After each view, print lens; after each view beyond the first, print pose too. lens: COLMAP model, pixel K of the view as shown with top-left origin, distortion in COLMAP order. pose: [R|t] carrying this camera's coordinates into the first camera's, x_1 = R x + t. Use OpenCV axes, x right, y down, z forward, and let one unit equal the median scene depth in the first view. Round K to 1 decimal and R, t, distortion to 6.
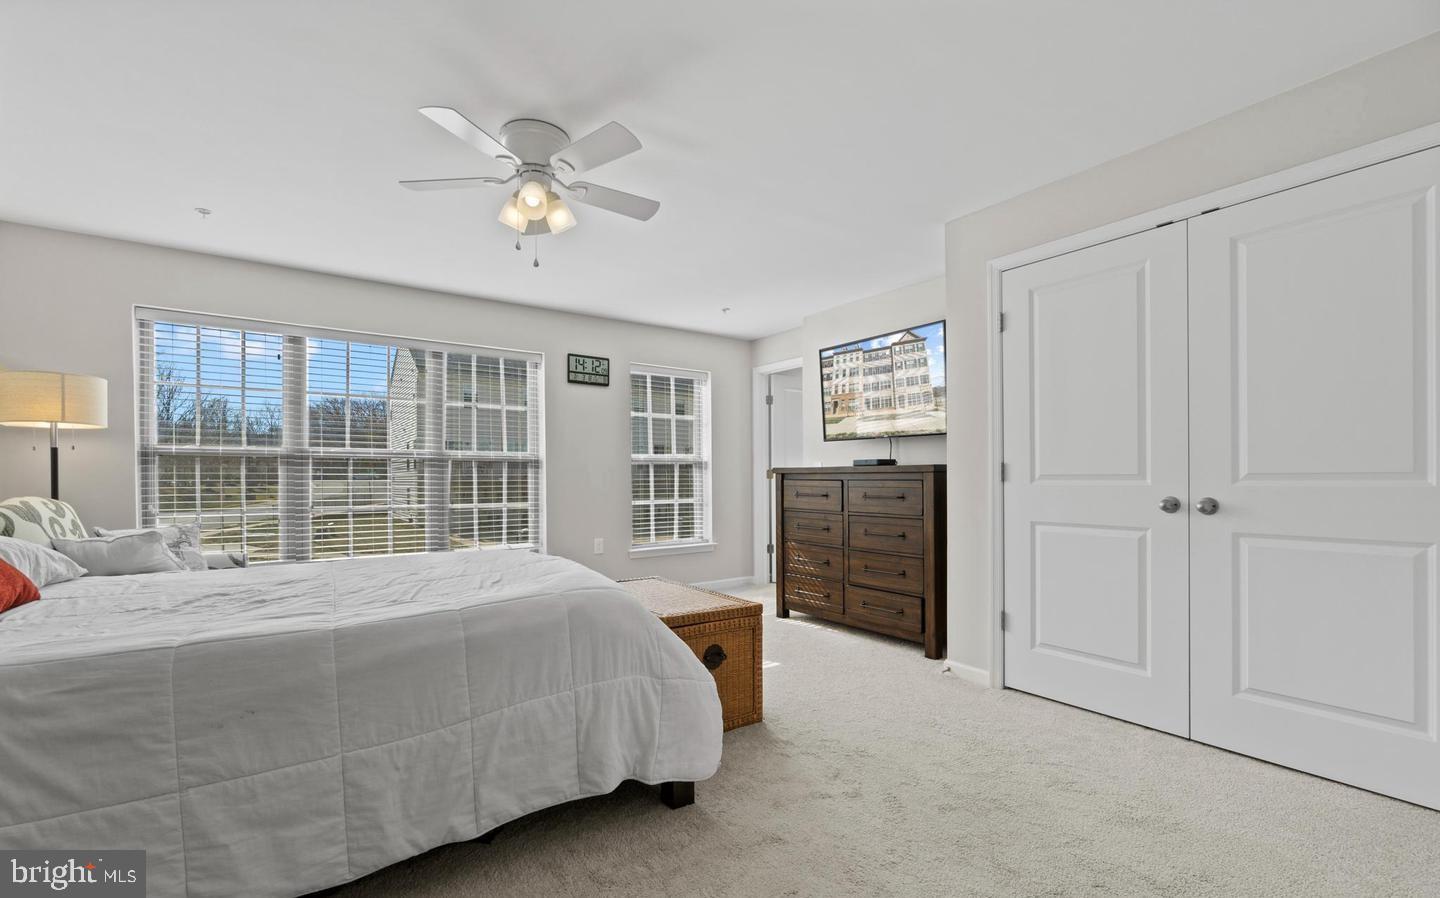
lens RADIAL K [[626.8, 0, 717.9], [0, 626.8, 479.9], [0, 0, 1]] dist [0.002354, -0.000227]
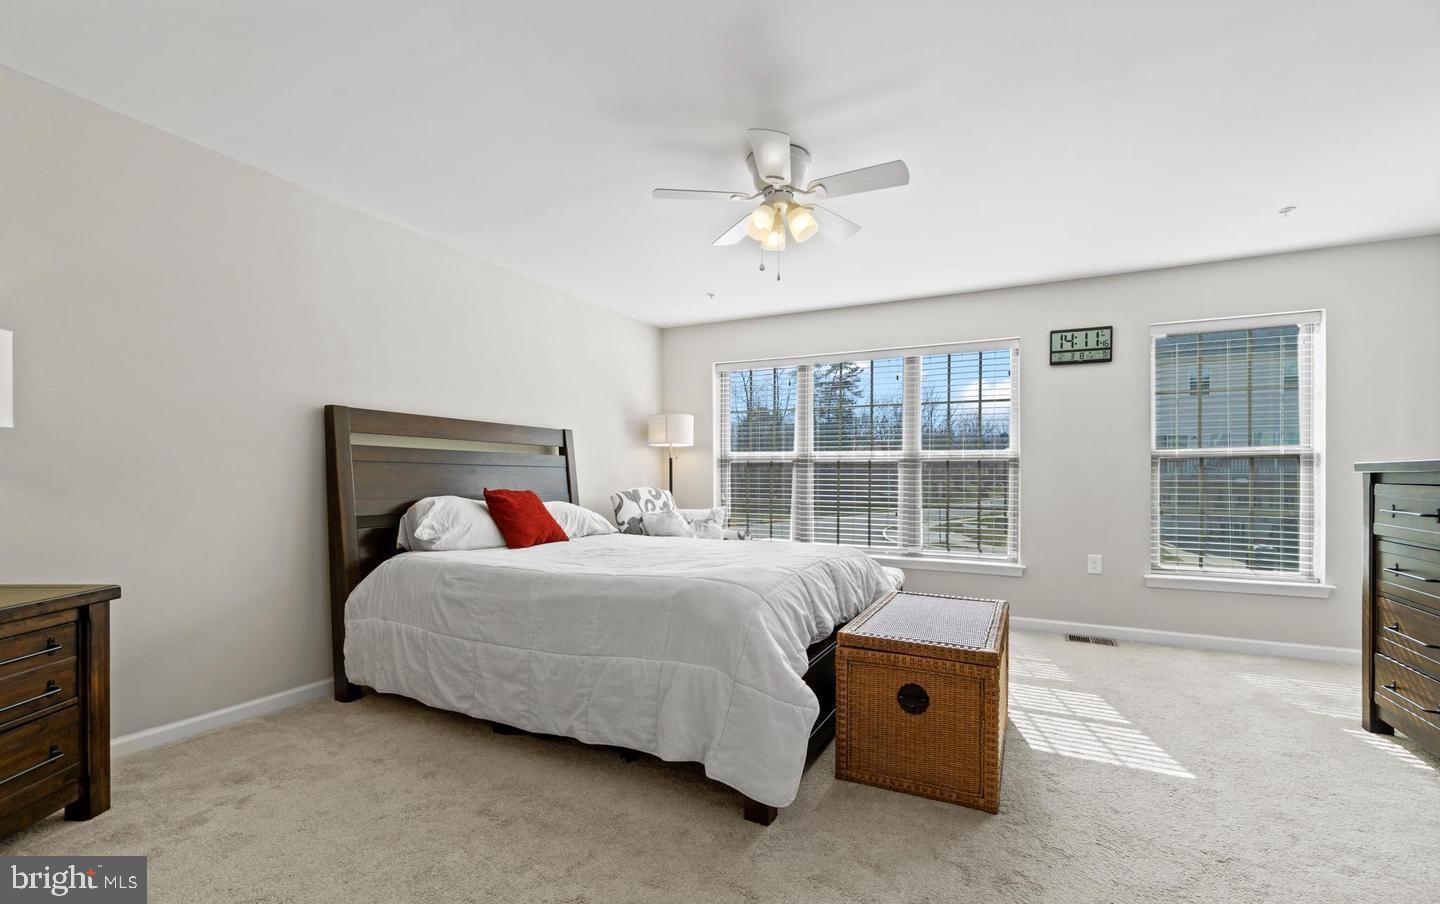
lens RADIAL K [[632.8, 0, 718.6], [0, 632.8, 484.6], [0, 0, 1]] dist [-0.000078, -0.000218]
pose [[0.458592, 0.014129, -0.888535, 0.407972], [-0.008764, 0.999897, 0.011377, -0.001052], [0.888604, 0.002570, 0.458669, 0.272637]]
